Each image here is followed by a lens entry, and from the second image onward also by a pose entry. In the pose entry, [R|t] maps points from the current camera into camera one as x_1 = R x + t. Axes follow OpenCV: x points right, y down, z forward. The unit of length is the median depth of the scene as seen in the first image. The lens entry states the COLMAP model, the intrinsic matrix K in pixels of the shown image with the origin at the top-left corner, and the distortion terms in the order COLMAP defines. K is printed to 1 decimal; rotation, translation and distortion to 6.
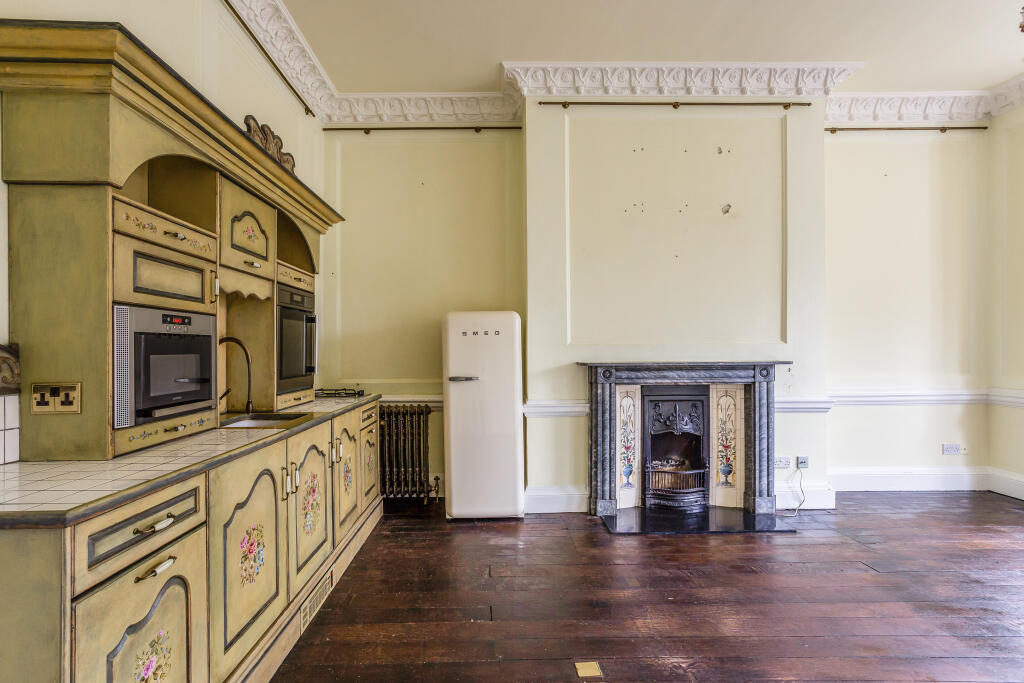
lens RADIAL K [[550.8, 0, 513.4], [0, 550.8, 346.9], [0, 0, 1]] dist [-0.003733, 0.033897]
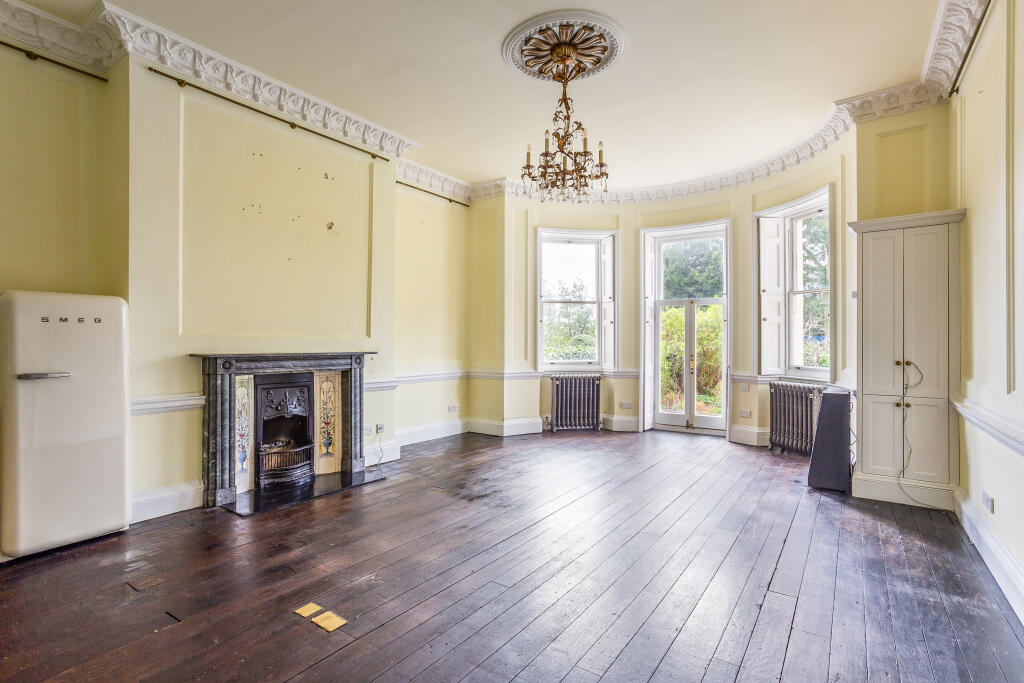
lens RADIAL K [[535.1, 0, 512.0], [0, 535.1, 341.5], [0, 0, 1]] dist [-0.001838, 0.071878]
pose [[0.603791, 0.011195, 0.797064, -0.308336], [-0.008527, 0.999935, -0.007585, 0.008660], [-0.797097, -0.002217, 0.603848, -0.025261]]
